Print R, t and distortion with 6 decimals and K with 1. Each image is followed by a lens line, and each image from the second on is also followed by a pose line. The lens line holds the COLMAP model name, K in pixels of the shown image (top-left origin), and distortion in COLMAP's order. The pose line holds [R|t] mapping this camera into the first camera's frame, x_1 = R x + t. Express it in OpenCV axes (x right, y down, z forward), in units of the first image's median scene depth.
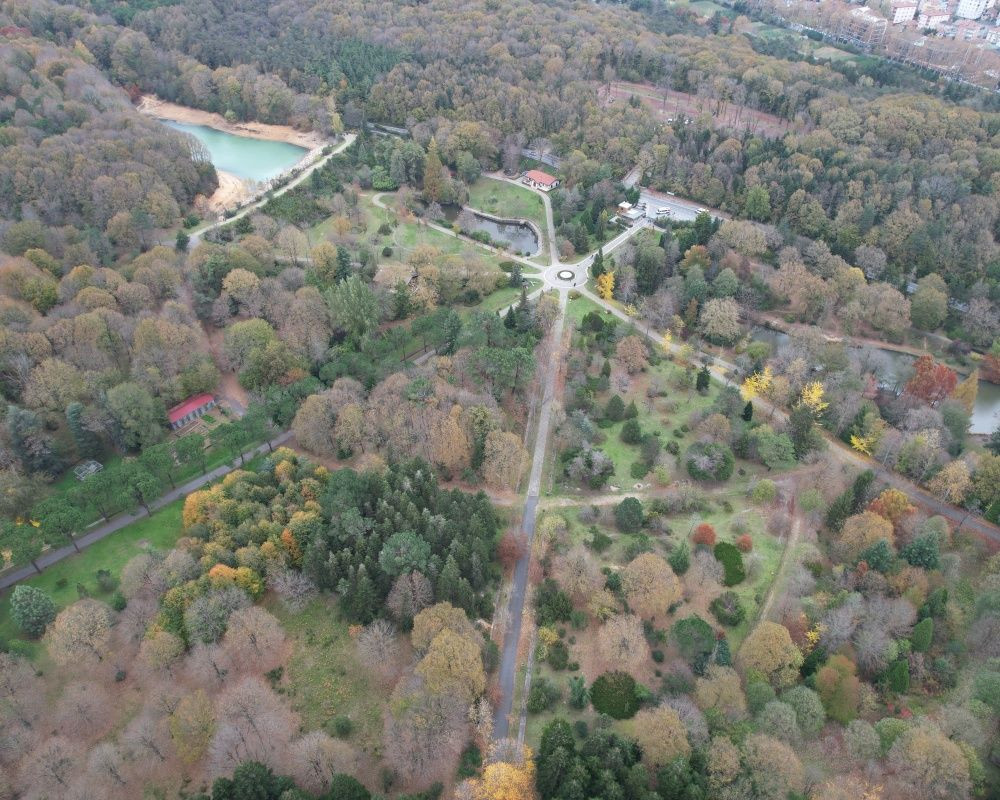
lens RADIAL K [[766.9, 0, 501.4], [0, 766.9, 418.7], [0, 0, 1]] dist [-0.069223, 0.051016]
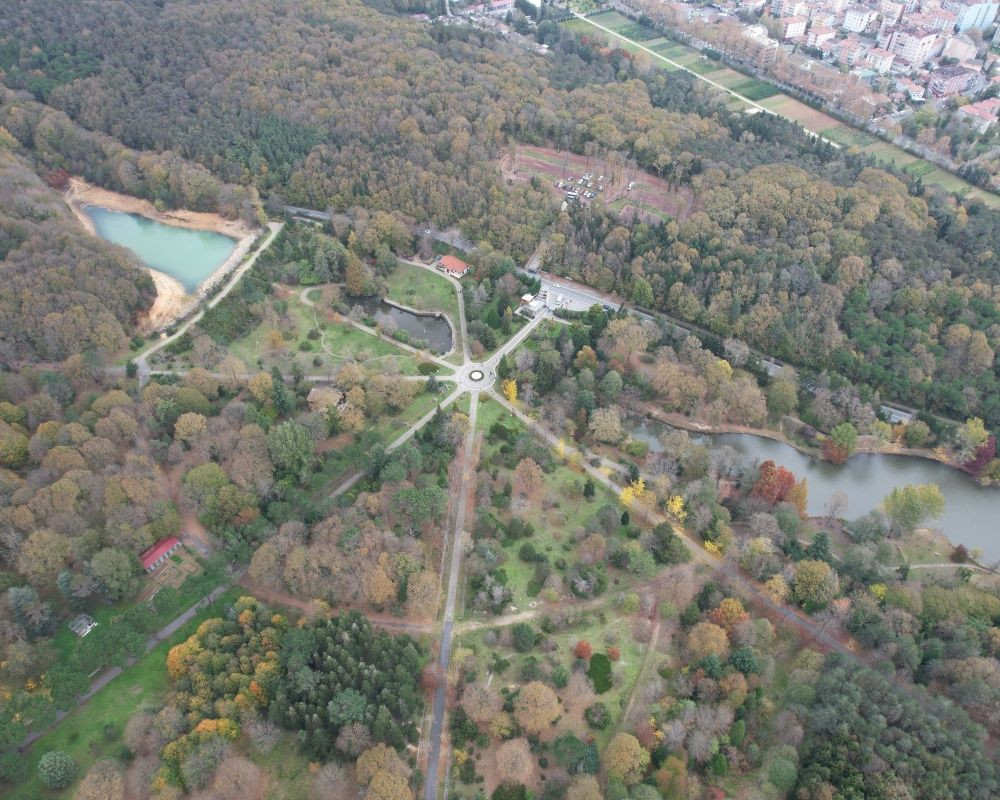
lens RADIAL K [[766.9, 0, 501.4], [0, 766.9, 418.7], [0, 0, 1]] dist [-0.069223, 0.051016]
pose [[0.996115, -0.063965, 0.060519, 0.048350], [0.058781, 0.994741, 0.083881, -0.218312], [-0.065566, -0.079998, 0.994636, -0.147820]]
